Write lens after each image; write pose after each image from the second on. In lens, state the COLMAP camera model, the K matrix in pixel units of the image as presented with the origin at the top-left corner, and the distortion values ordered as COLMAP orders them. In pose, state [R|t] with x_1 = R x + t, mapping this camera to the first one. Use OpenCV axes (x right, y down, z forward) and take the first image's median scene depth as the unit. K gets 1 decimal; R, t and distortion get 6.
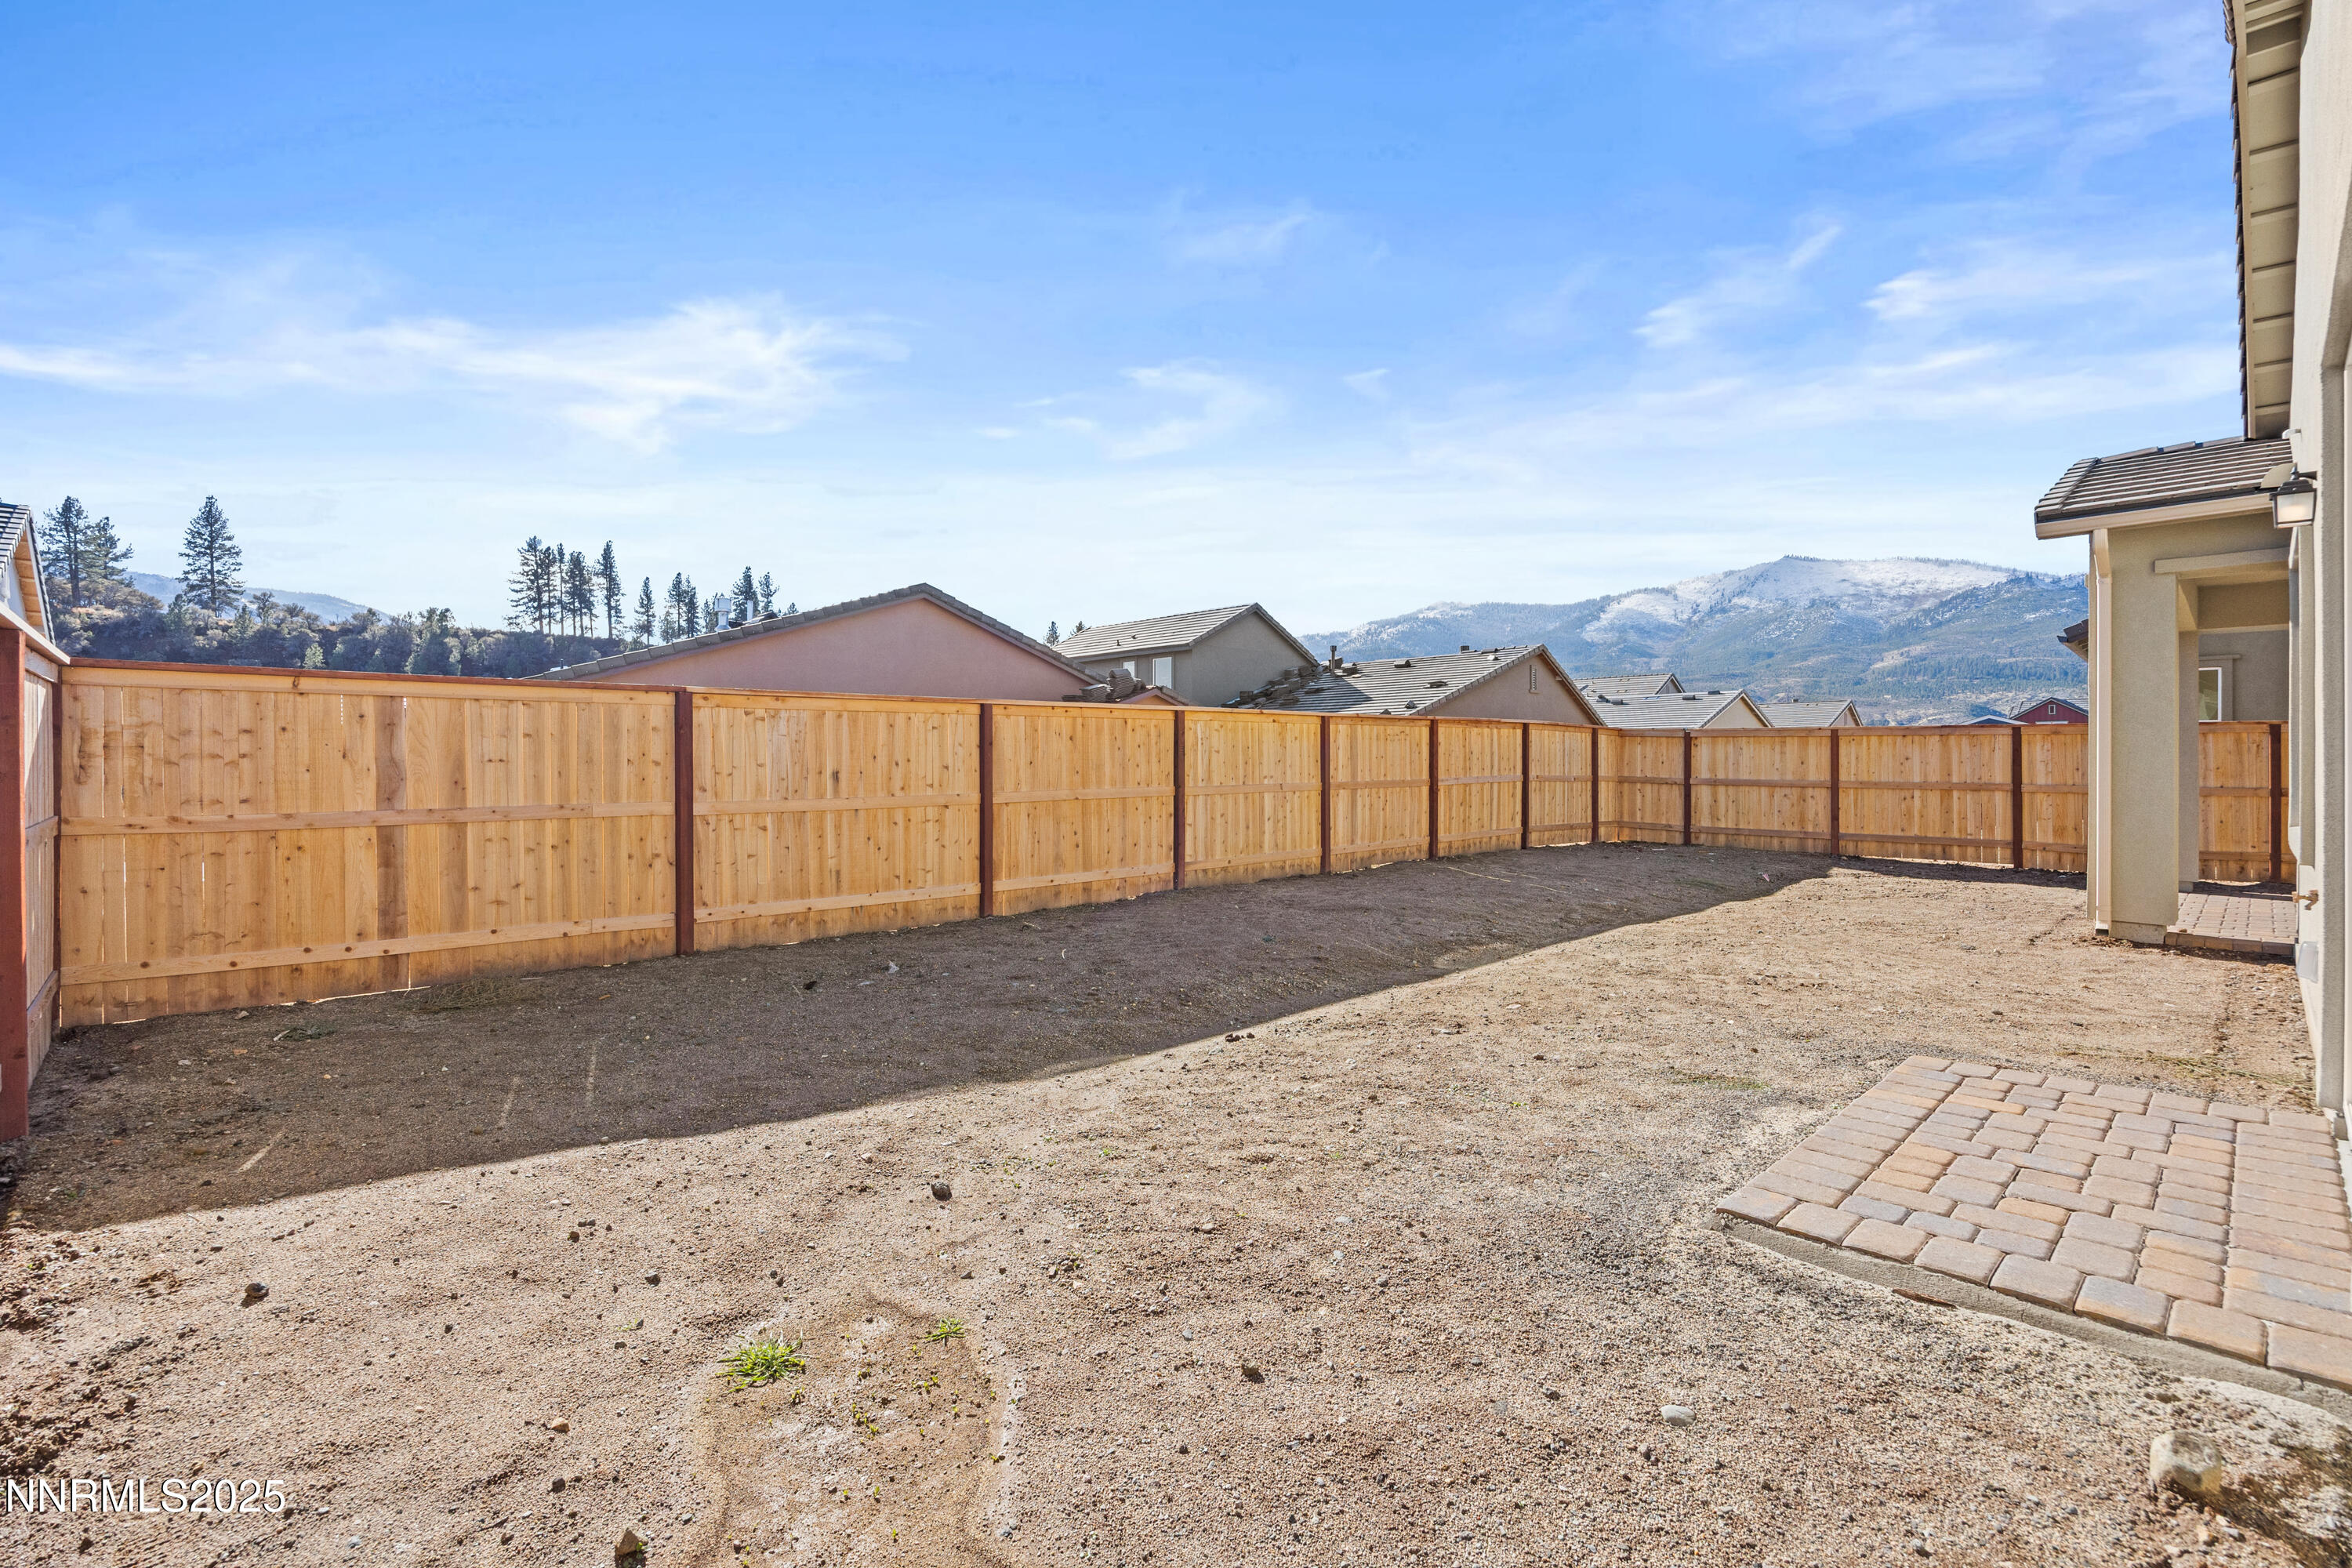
lens RADIAL K [[1047.5, 0, 1177.7], [0, 1047.5, 775.5], [0, 0, 1]] dist [-0.009849, 0.000879]
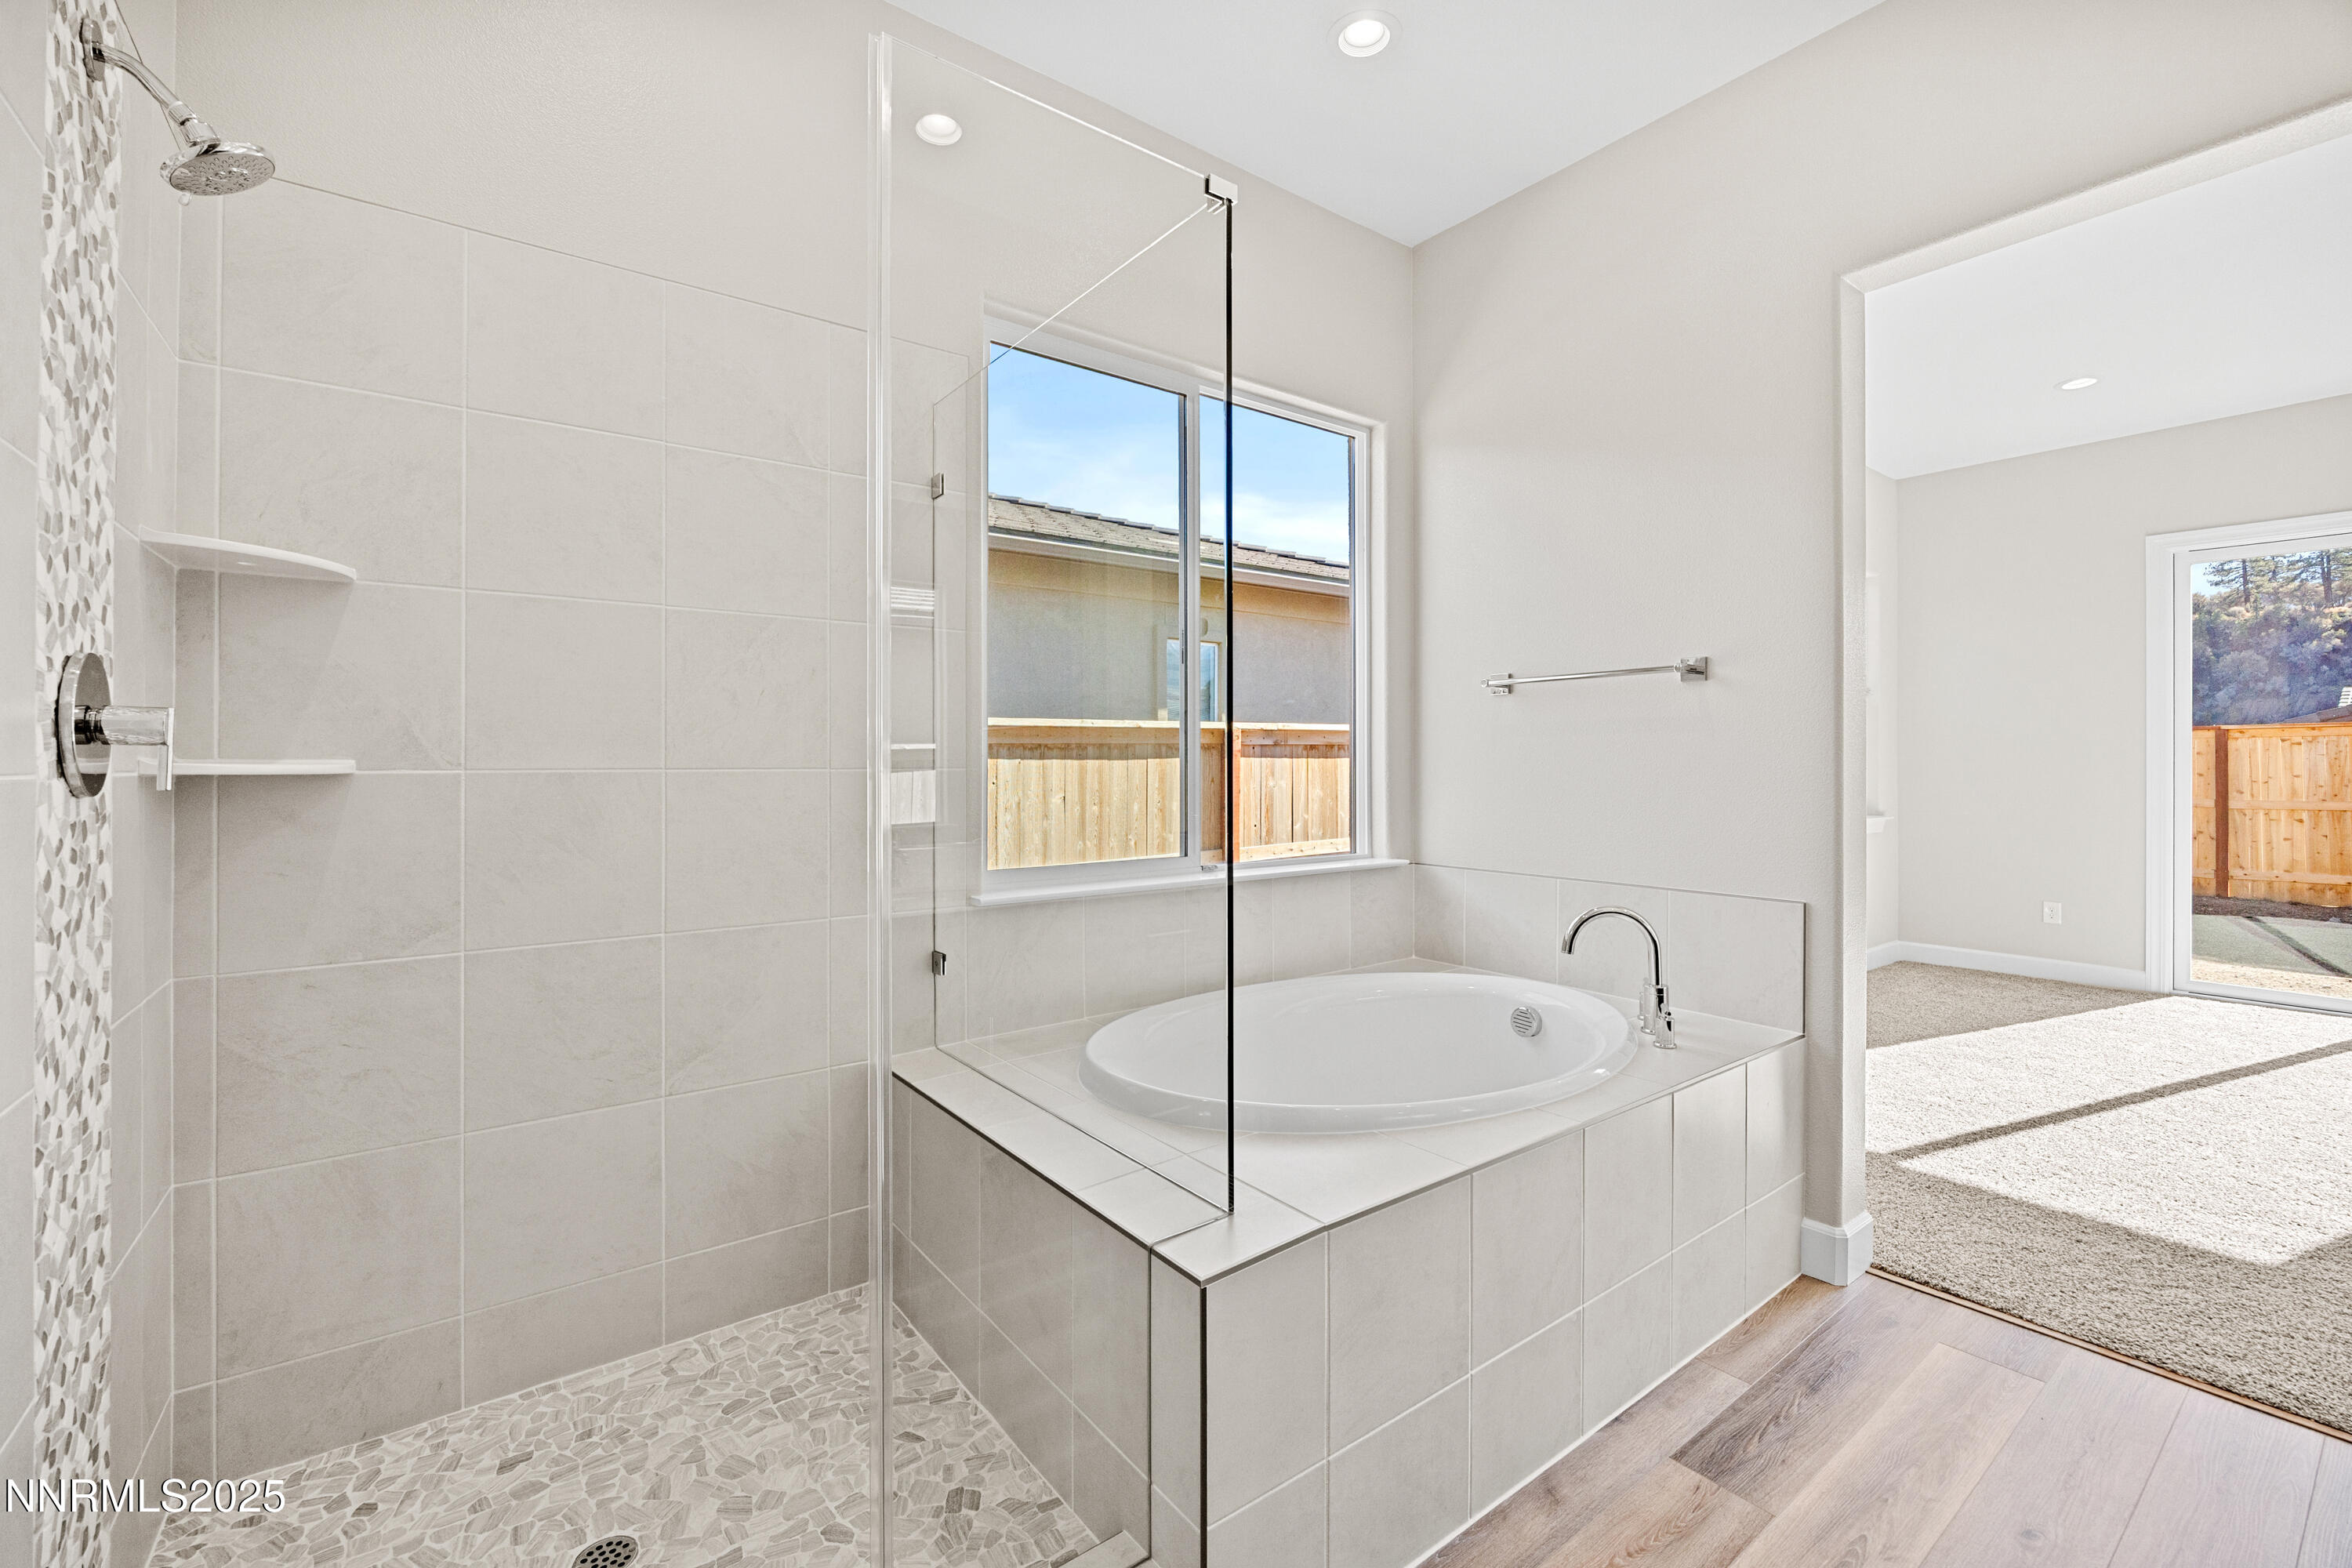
lens RADIAL K [[996.7, 0, 1204.3], [0, 996.7, 764.8], [0, 0, 1]] dist [0.002243, 0.000379]
pose [[-0.097865, -0.001962, -0.995198, 1.181398], [-0.004624, 0.999988, -0.001517, -0.017723], [0.995189, 0.004453, -0.097873, -0.374366]]
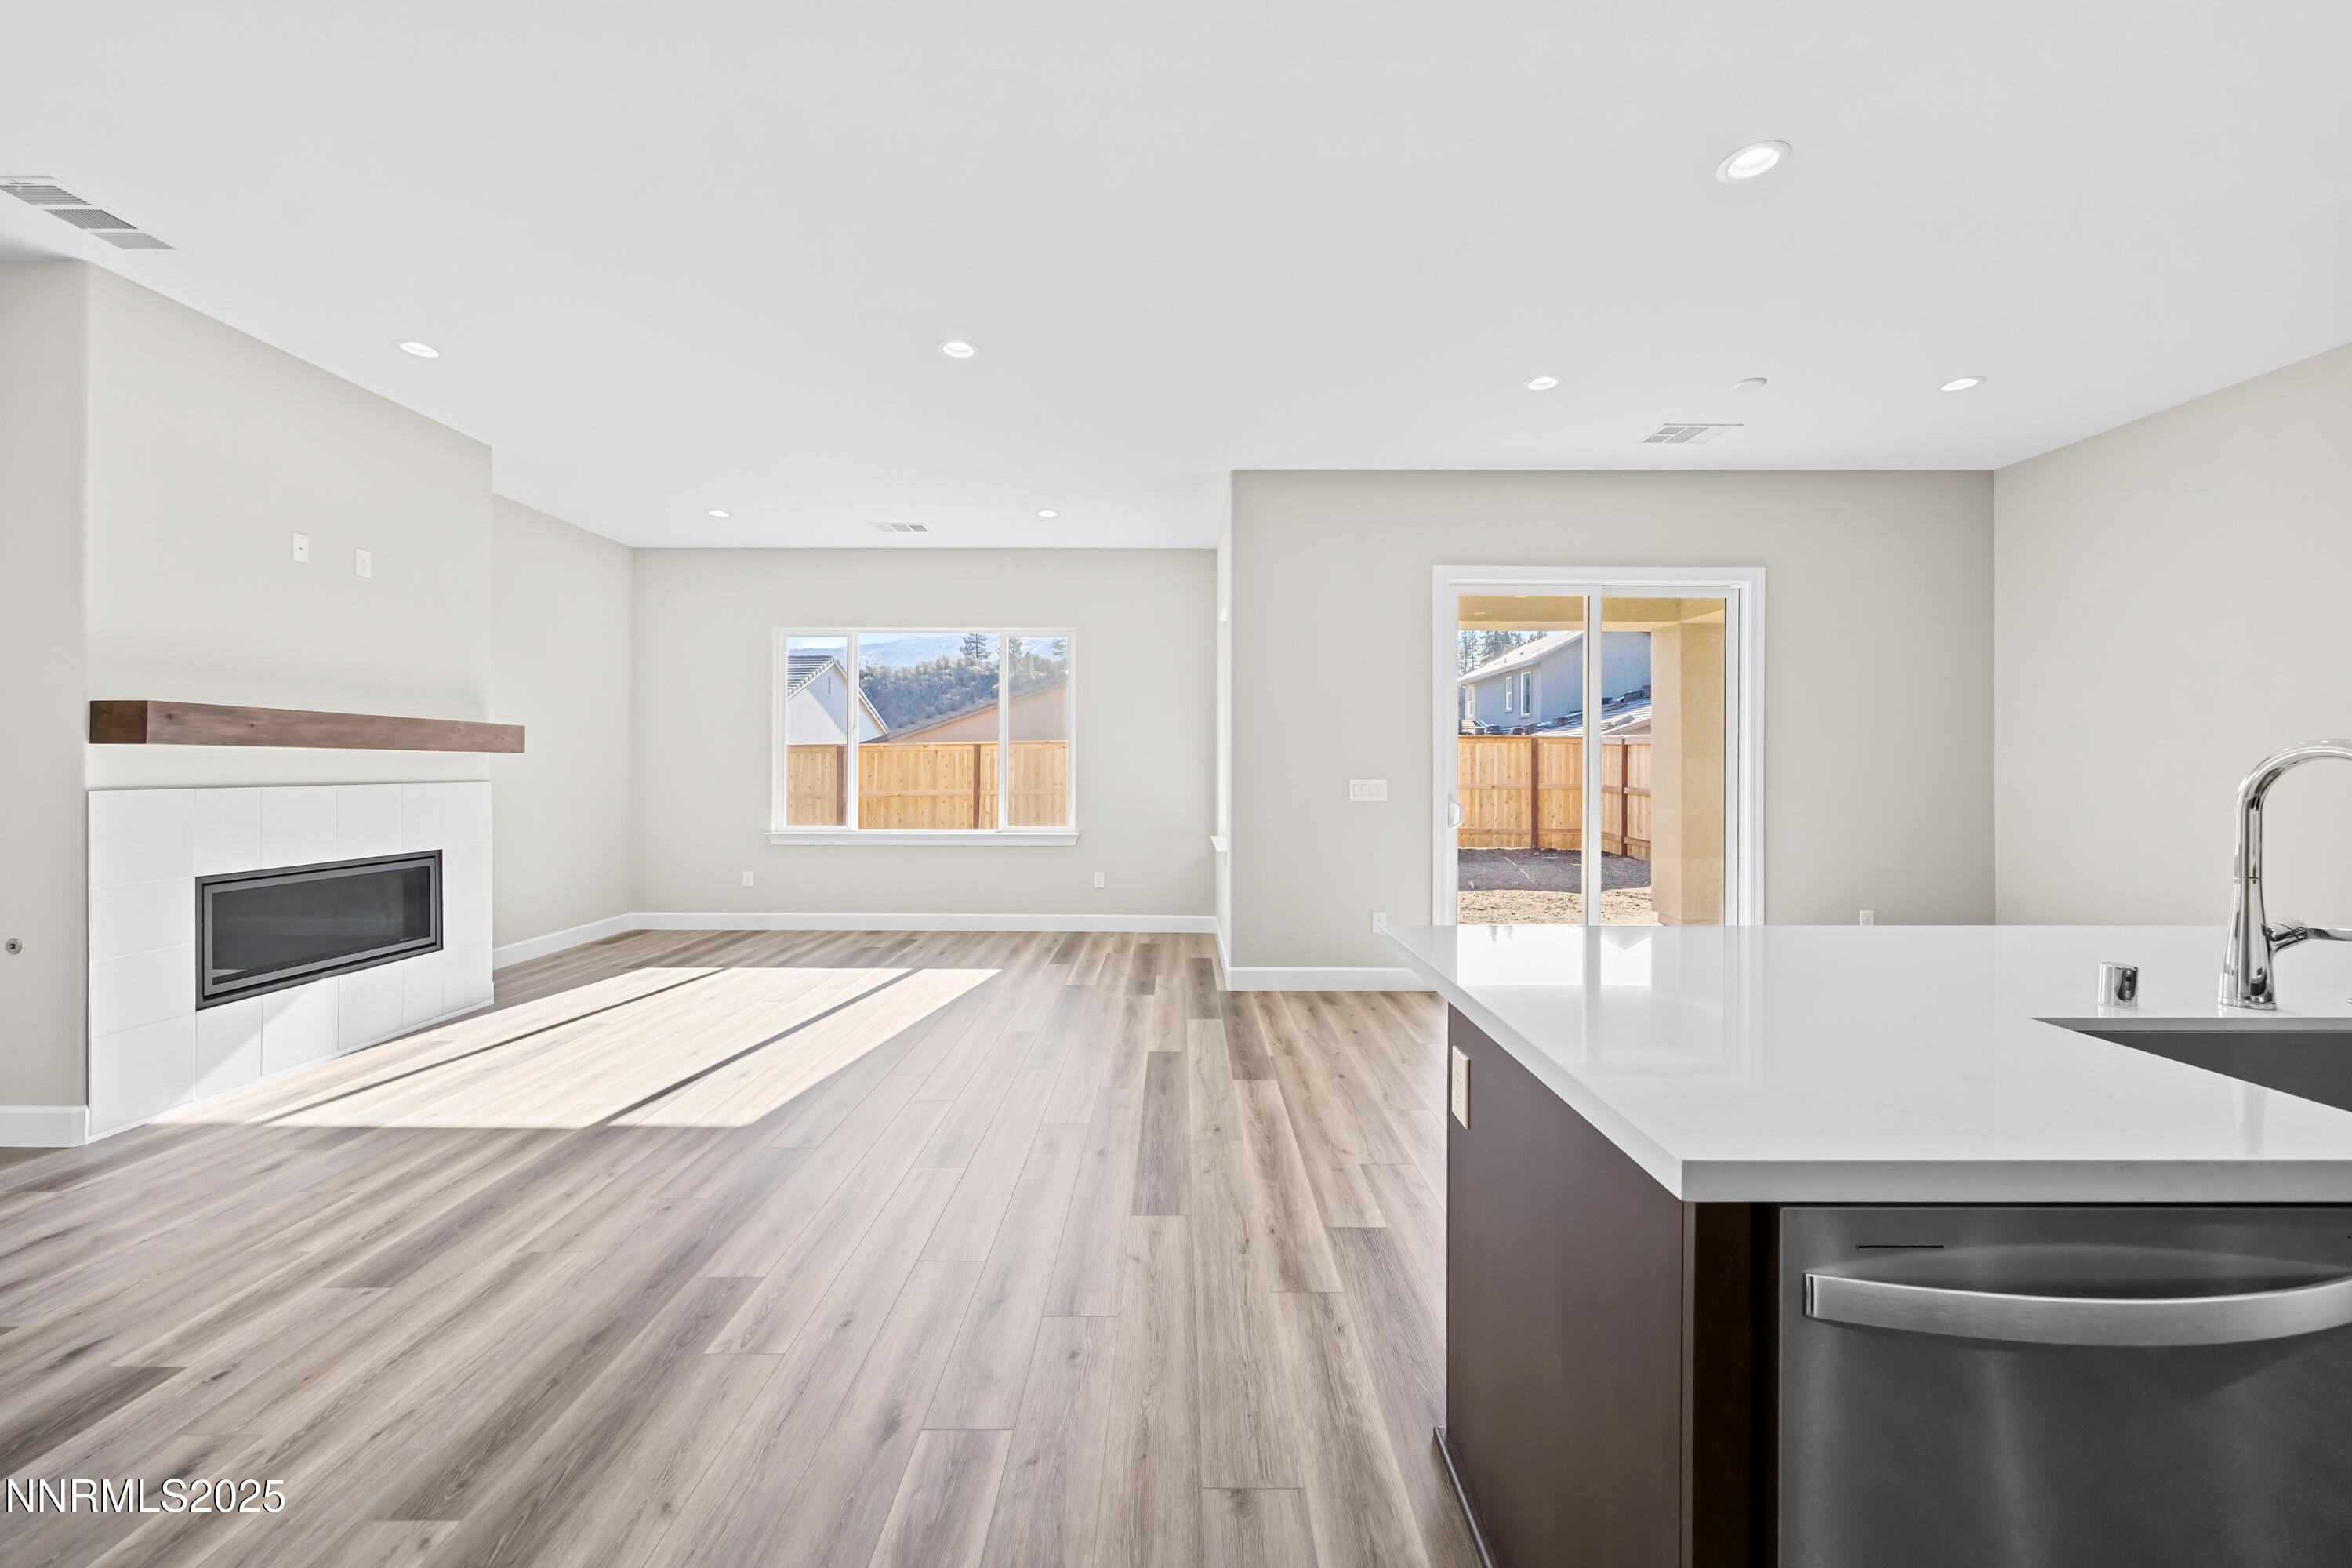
lens RADIAL K [[897.0, 0, 1180.7], [0, 897.0, 769.8], [0, 0, 1]] dist [-0.003916, 0.000084]
pose [[0.730364, -0.002165, -0.683055, 1.816403], [-0.000659, 0.999992, -0.003874, -0.020782], [0.683058, 0.003280, 0.730357, 0.250263]]
